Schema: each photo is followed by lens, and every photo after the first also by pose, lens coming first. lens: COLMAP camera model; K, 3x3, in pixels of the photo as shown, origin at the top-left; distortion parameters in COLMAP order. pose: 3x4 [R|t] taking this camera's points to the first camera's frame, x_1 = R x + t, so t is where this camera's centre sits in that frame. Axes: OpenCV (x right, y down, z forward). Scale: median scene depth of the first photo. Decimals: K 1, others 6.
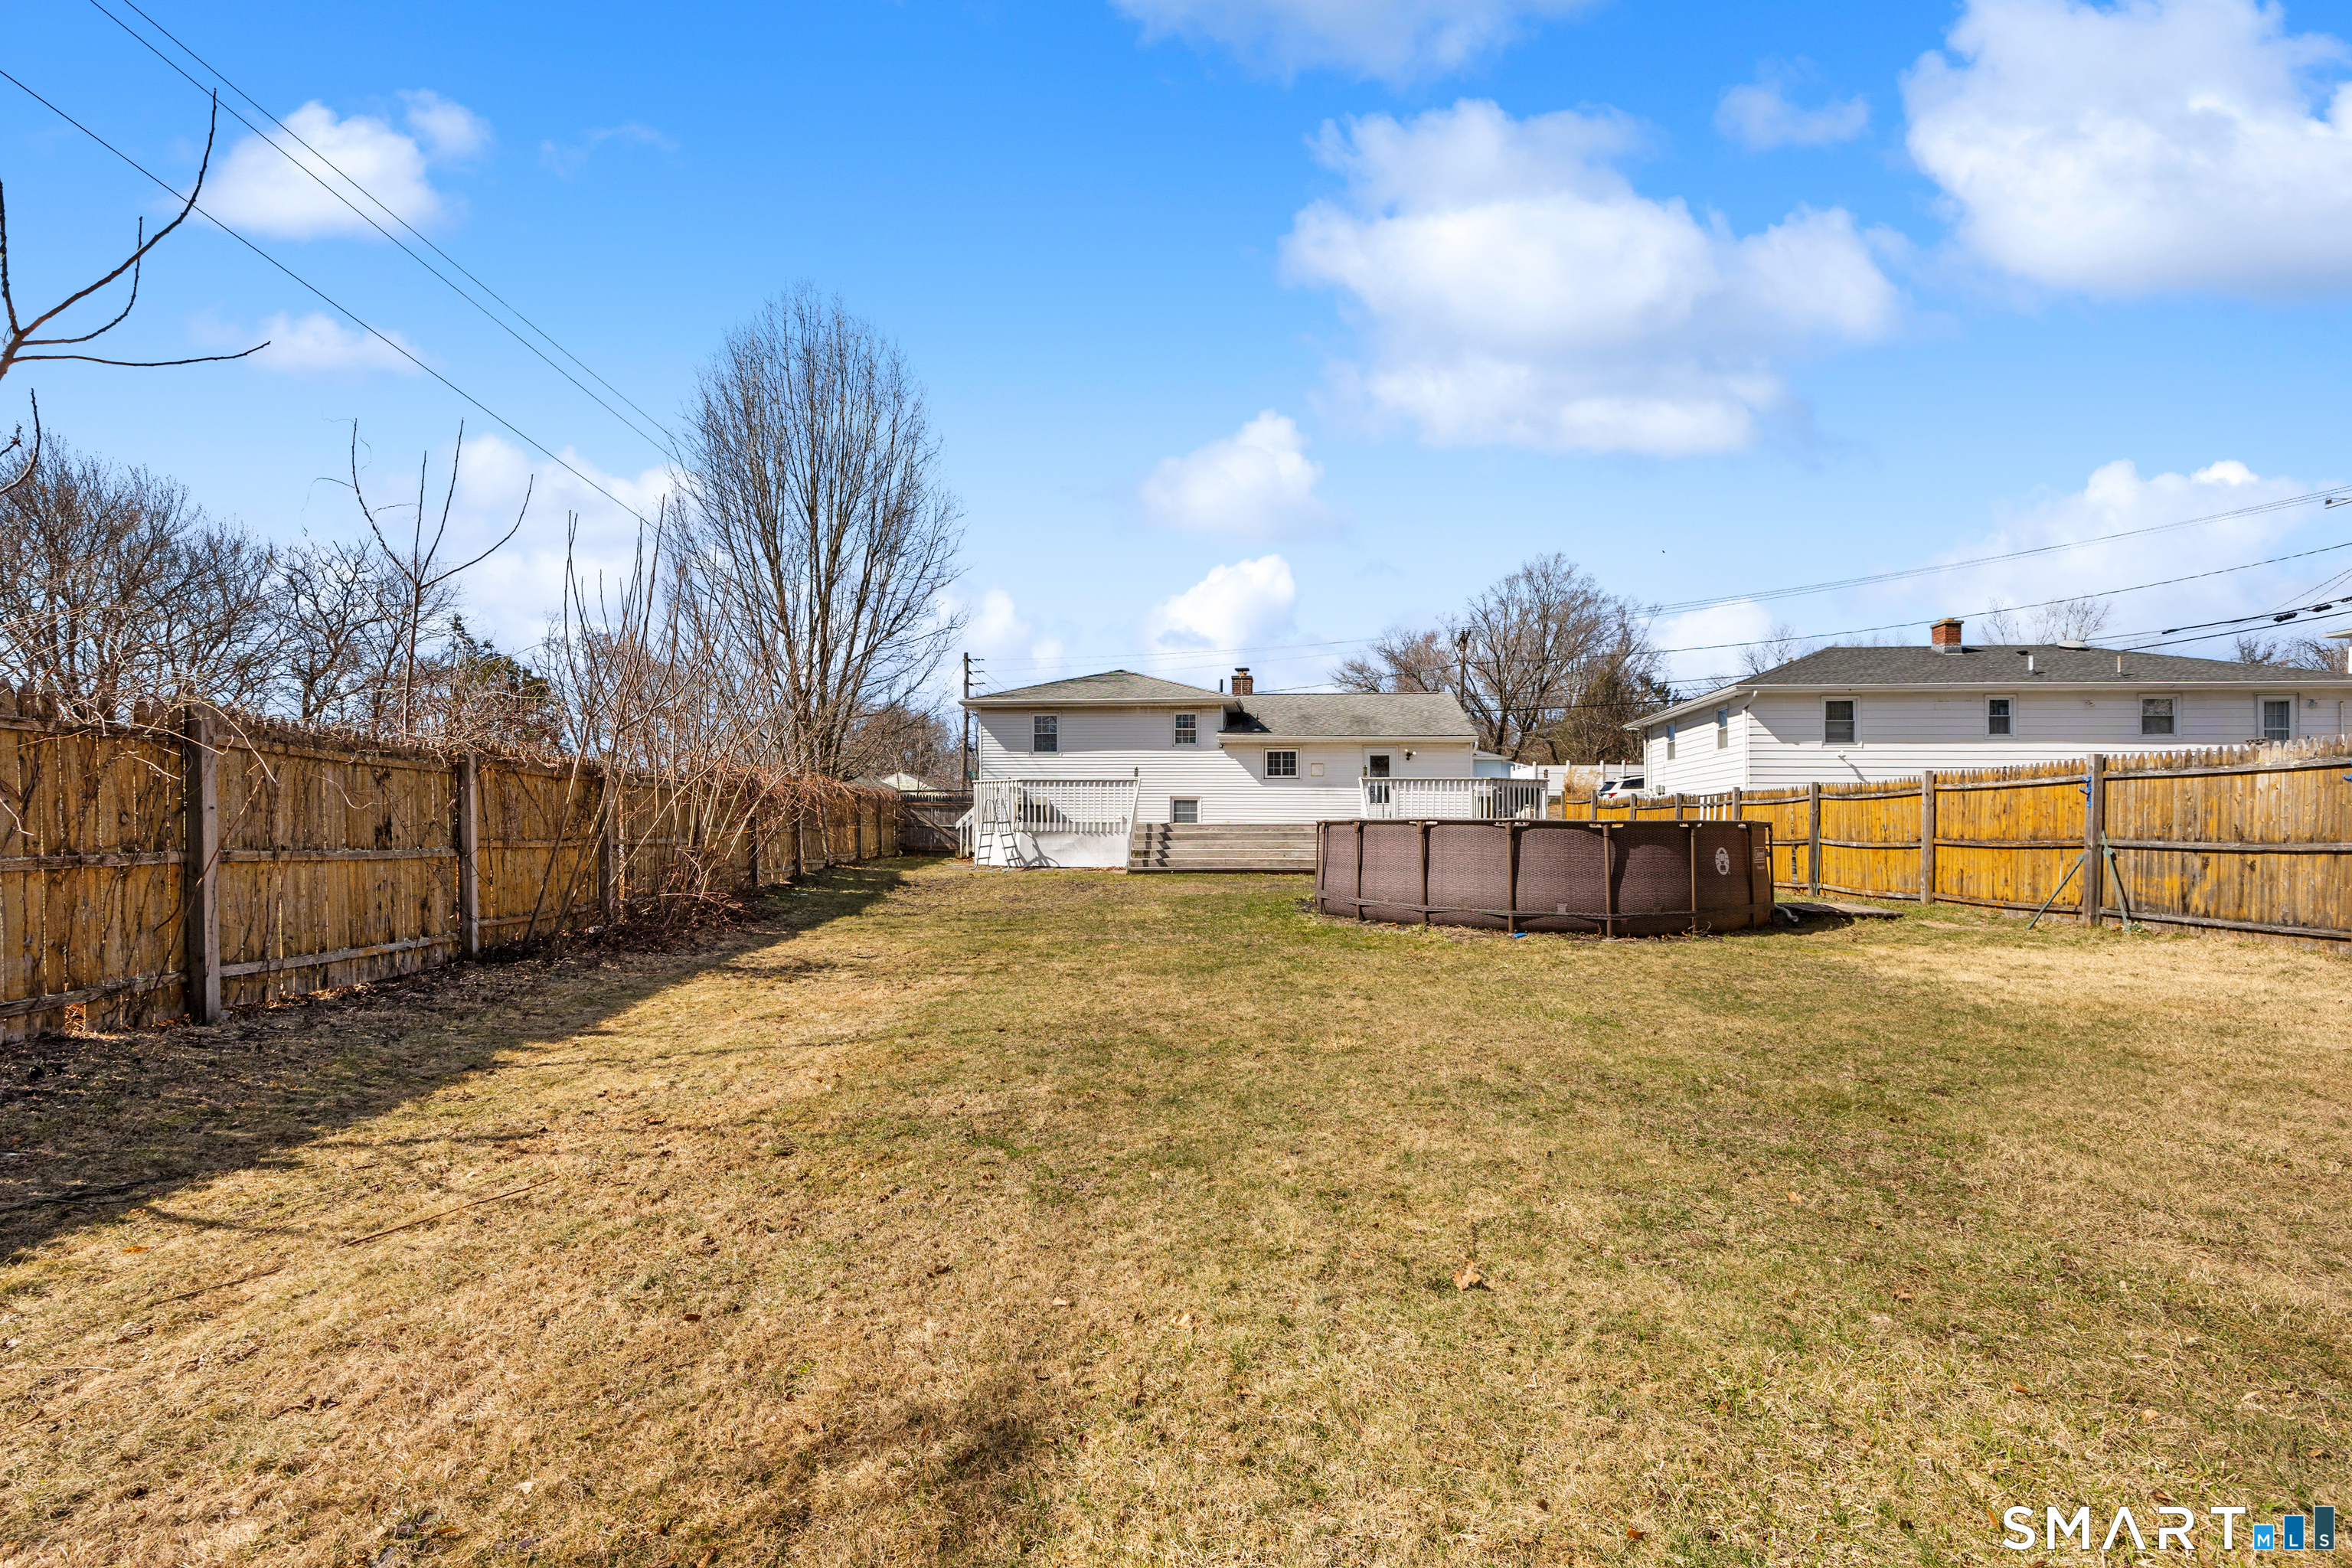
lens RADIAL K [[911.2, 0, 1173.6], [0, 911.2, 776.8], [0, 0, 1]] dist [-0.001105, 0.000068]
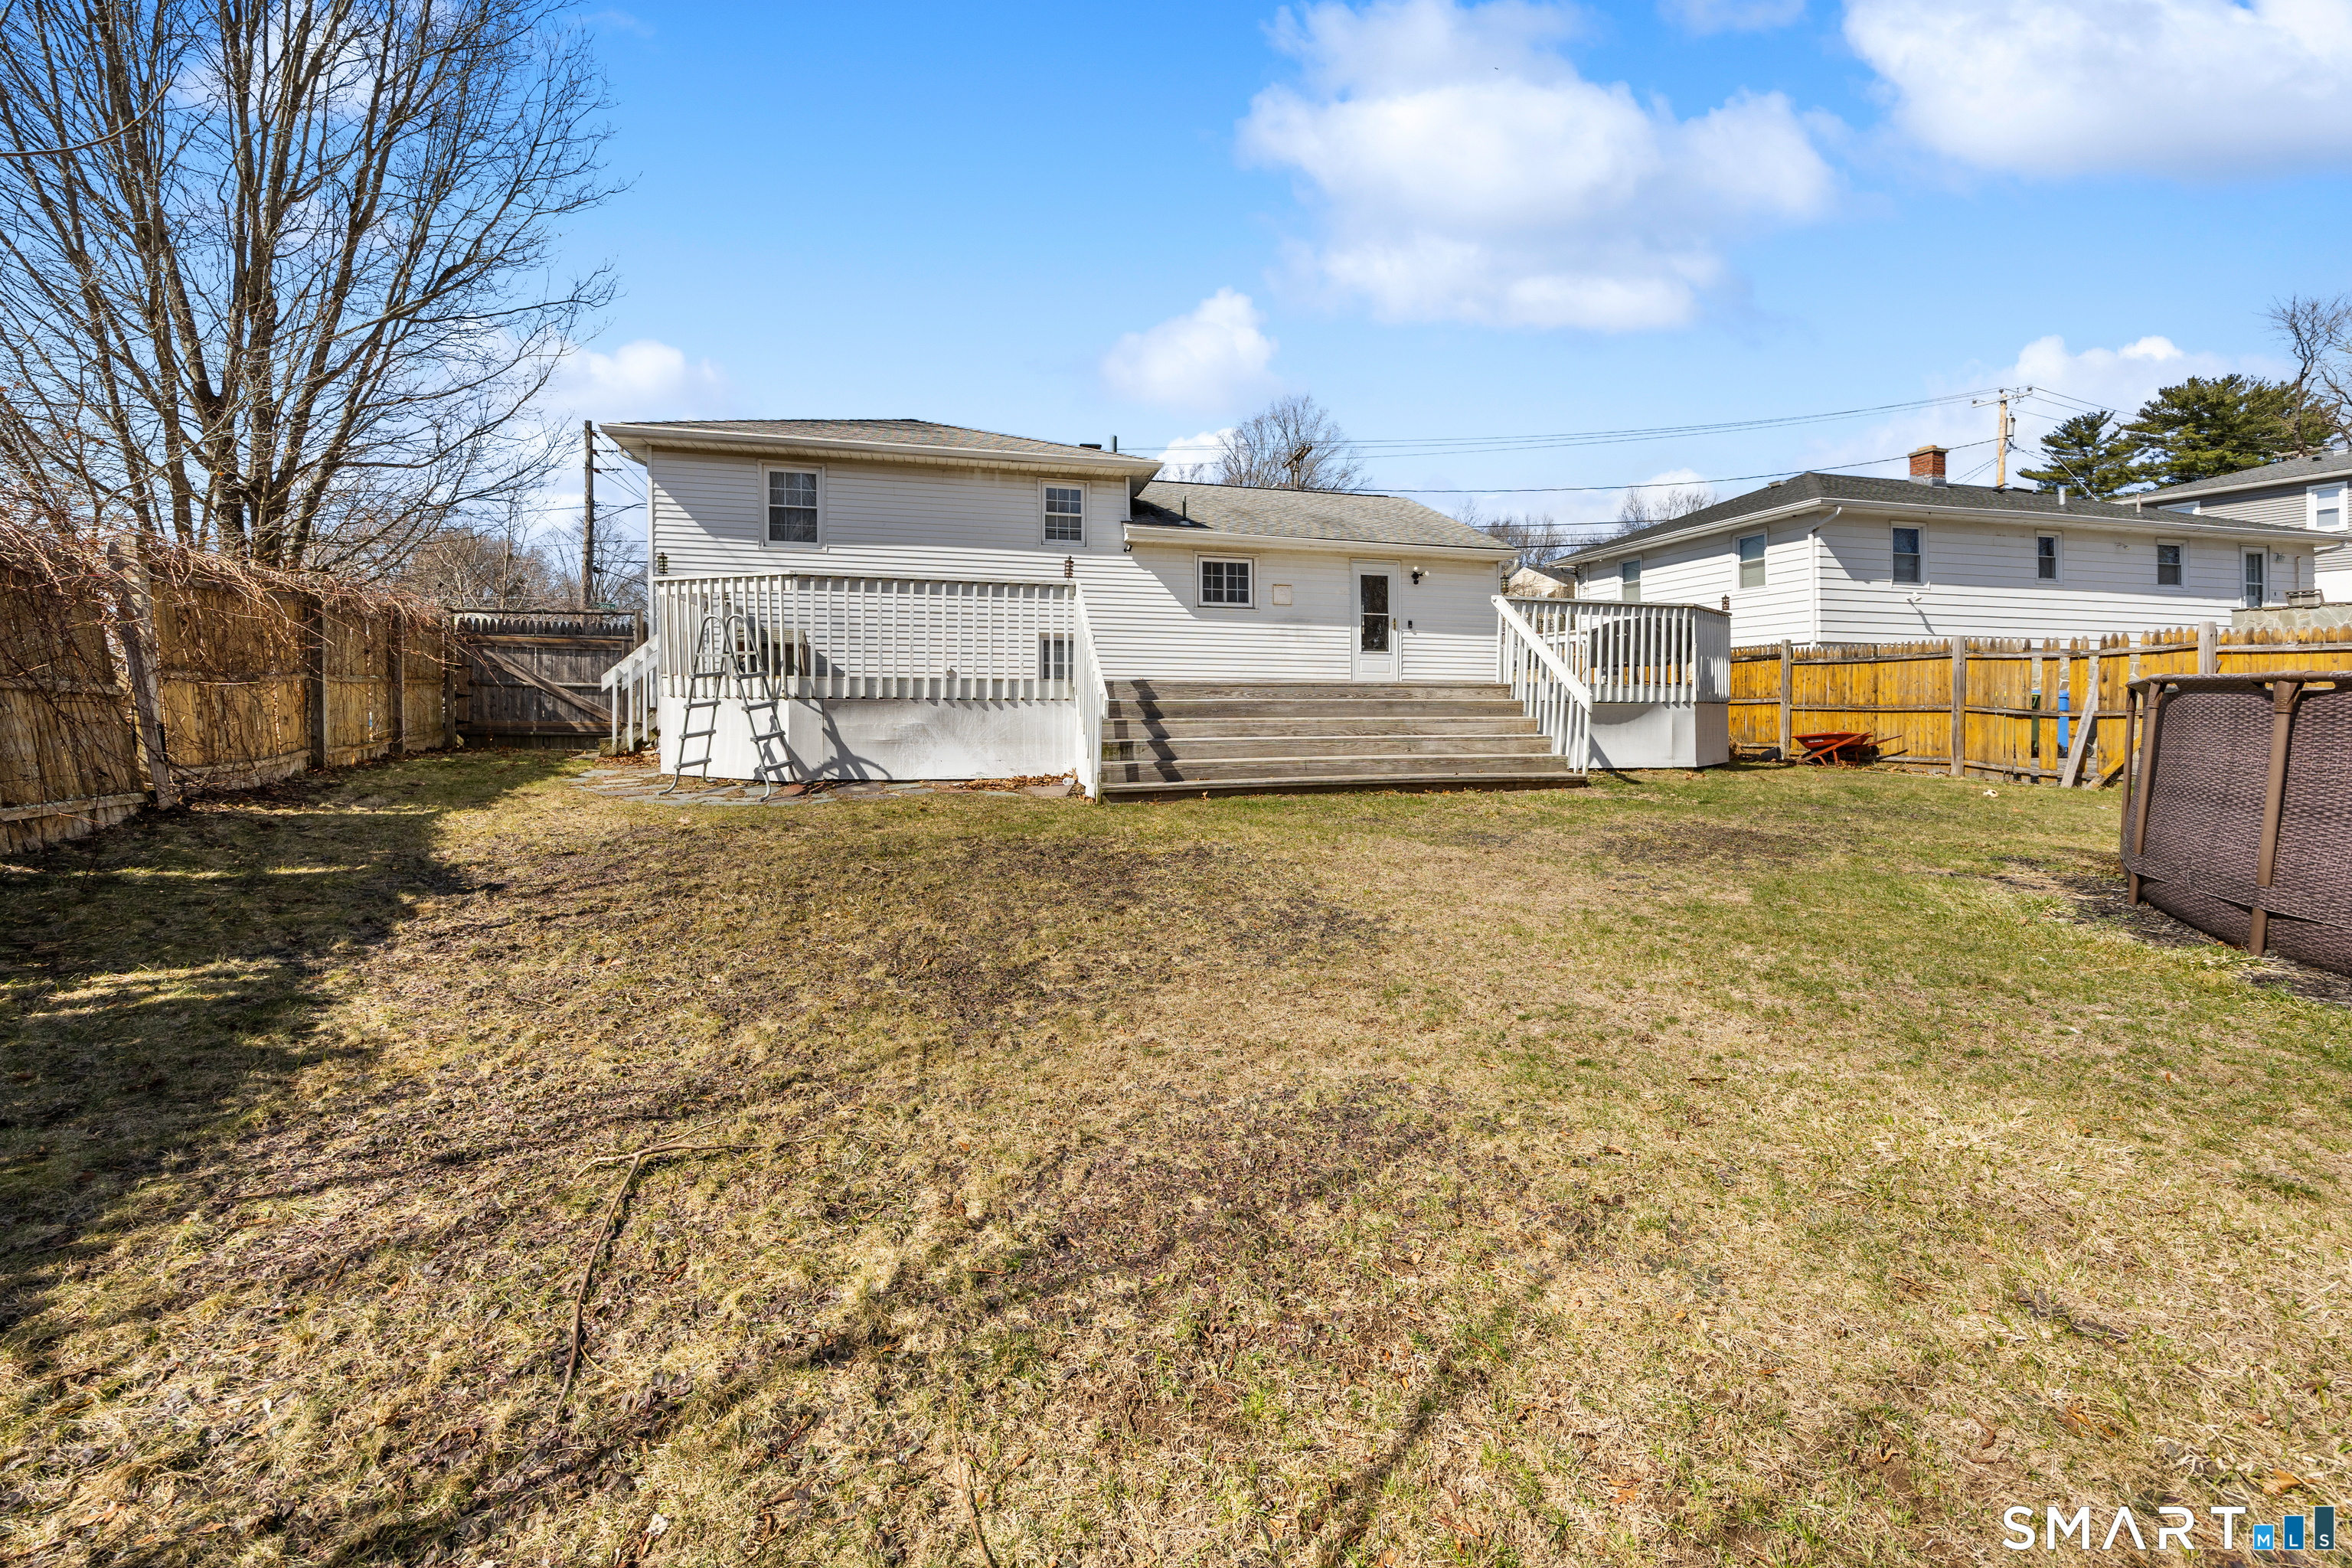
lens RADIAL K [[956.9, 0, 1180.0], [0, 956.9, 659.1], [0, 0, 1]] dist [-0.000554, -0.000095]
pose [[0.940775, 0.013462, 0.338765, -0.124840], [-0.021293, 0.999585, 0.019409, 0.024972], [-0.338363, -0.025473, 0.940671, 0.441024]]
